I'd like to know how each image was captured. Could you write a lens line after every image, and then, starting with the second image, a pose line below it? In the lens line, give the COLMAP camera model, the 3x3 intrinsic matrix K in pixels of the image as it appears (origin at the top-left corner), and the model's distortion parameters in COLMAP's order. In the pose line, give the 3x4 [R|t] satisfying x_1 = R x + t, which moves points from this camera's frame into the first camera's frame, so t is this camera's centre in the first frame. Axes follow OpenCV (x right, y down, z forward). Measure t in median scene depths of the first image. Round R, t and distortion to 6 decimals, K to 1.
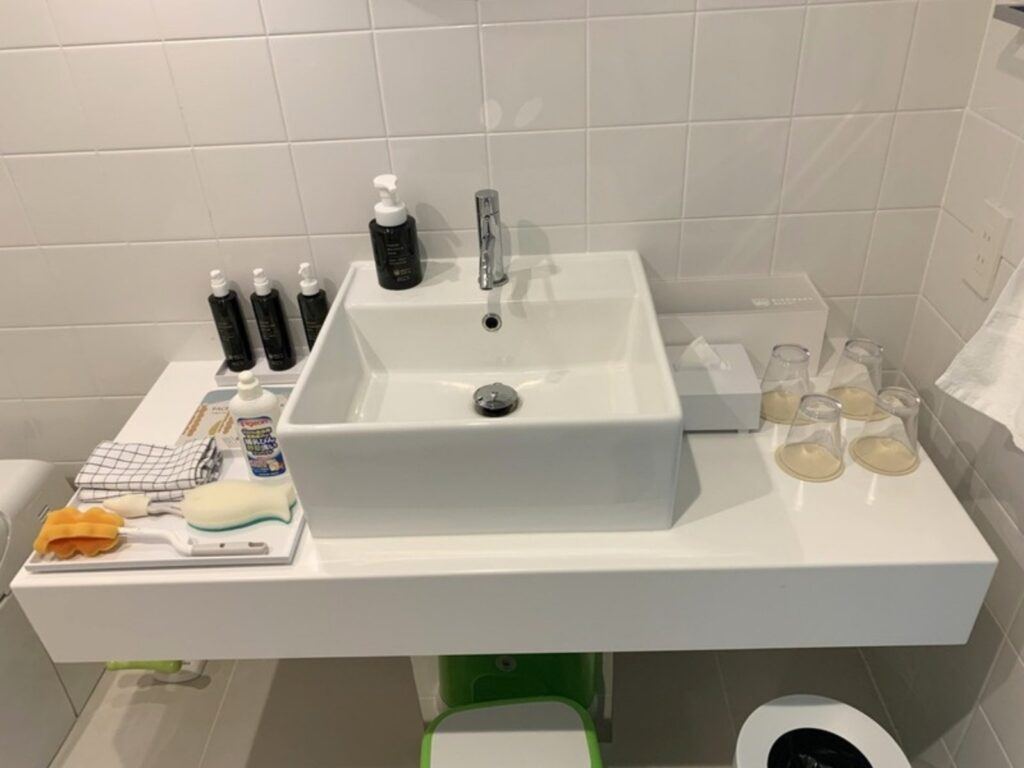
lens RADIAL K [[785.5, 0, 512.0], [0, 785.5, 384.0], [0, 0, 1]] dist [-0.000323, -0.006141]
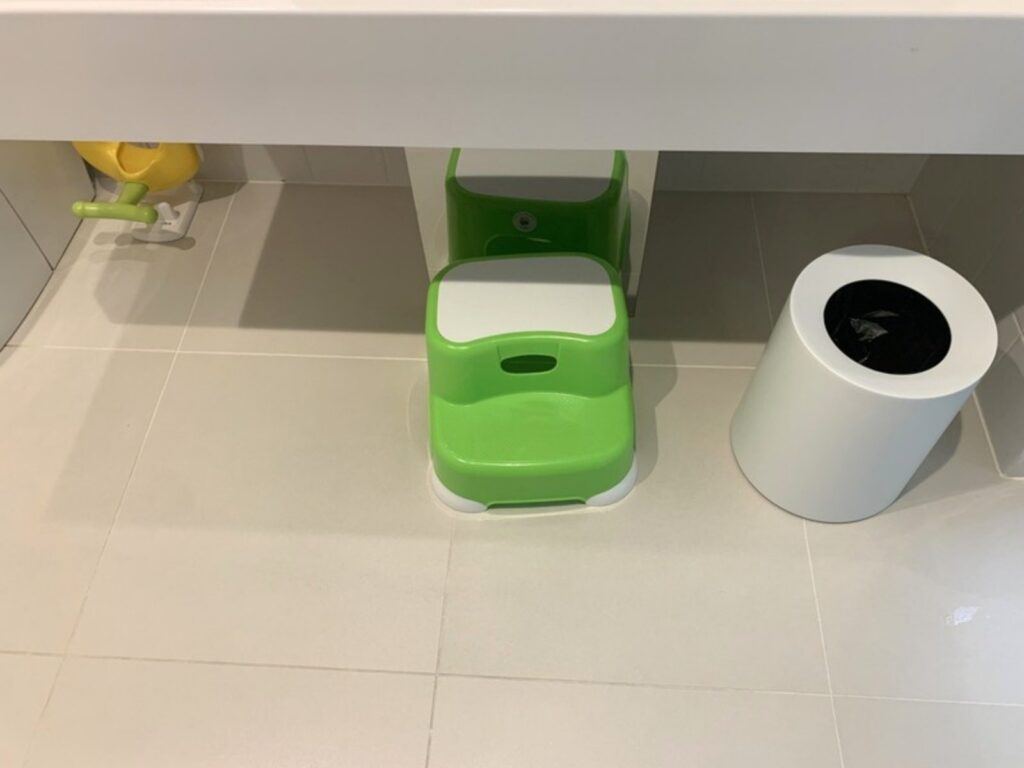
lens RADIAL K [[785.5, 0, 512.0], [0, 785.5, 384.0], [0, 0, 1]] dist [-0.000323, -0.006141]
pose [[0.998872, 0.046732, -0.008451, -0.004470], [-0.039866, 0.921833, 0.385531, 0.172703], [0.025807, -0.384759, 0.922656, 0.116516]]
